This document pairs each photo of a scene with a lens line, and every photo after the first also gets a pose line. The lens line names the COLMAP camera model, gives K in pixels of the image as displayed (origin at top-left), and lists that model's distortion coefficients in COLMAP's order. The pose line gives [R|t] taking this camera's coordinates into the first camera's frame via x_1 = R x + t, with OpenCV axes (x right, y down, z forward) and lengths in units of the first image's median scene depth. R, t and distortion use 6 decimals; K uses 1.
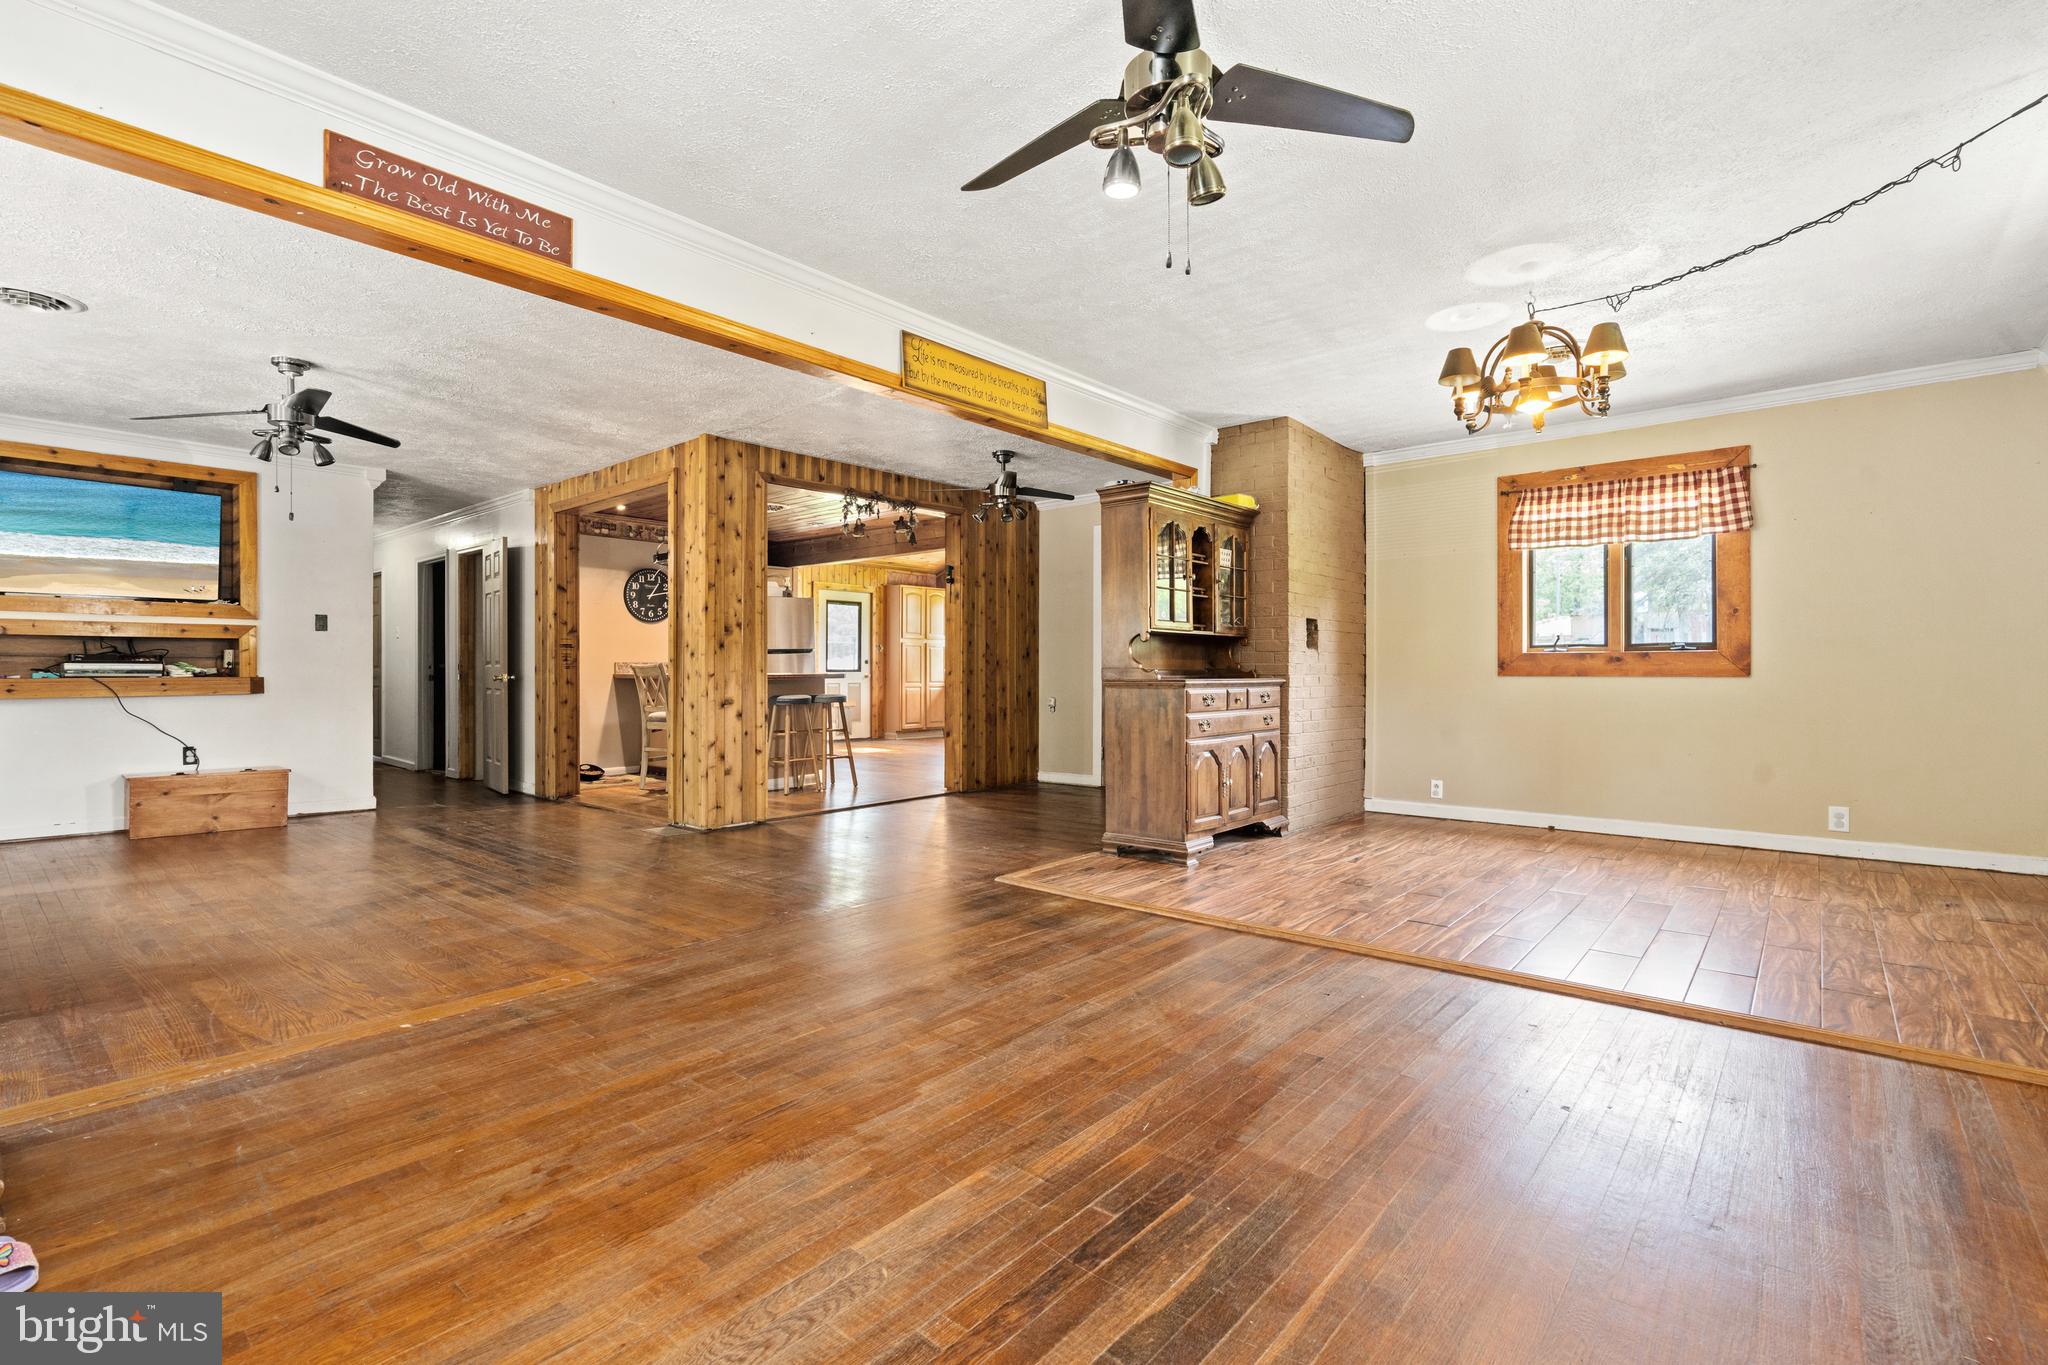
lens RADIAL K [[920.7, 0, 1031.8], [0, 920.7, 677.2], [0, 0, 1]] dist [0.011367, -0.000136]
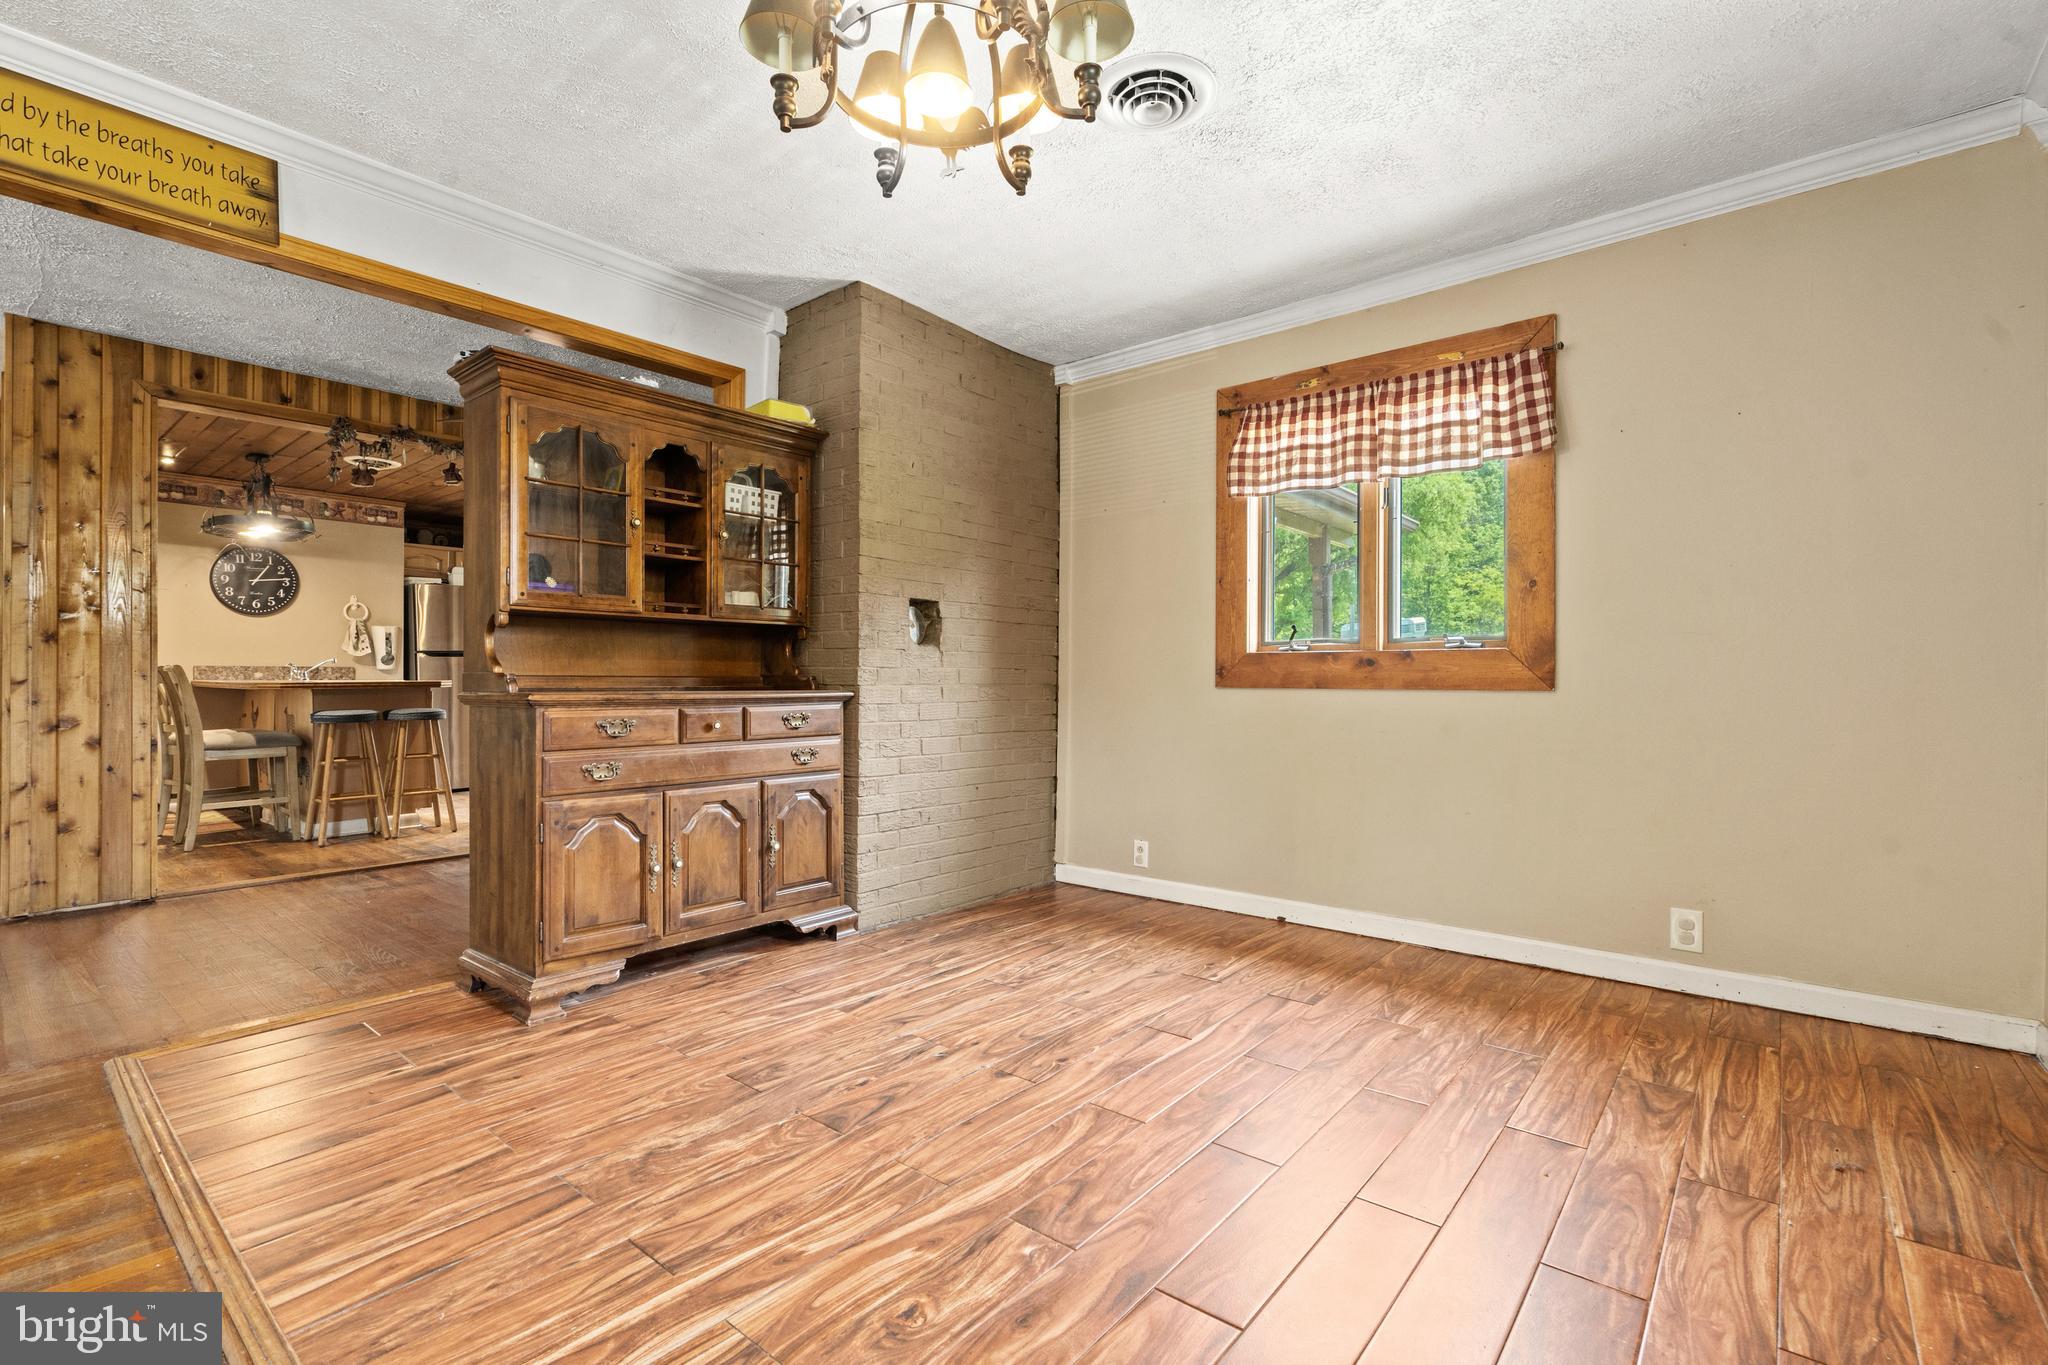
lens RADIAL K [[920.7, 0, 1017.1], [0, 920.7, 685.2], [0, 0, 1]] dist [0.011367, -0.000136]
pose [[0.999994, 0.002748, 0.001891, 0.385435], [-0.002746, 0.999996, -0.001186, -0.001942], [-0.001895, 0.001180, 0.999998, 0.357830]]
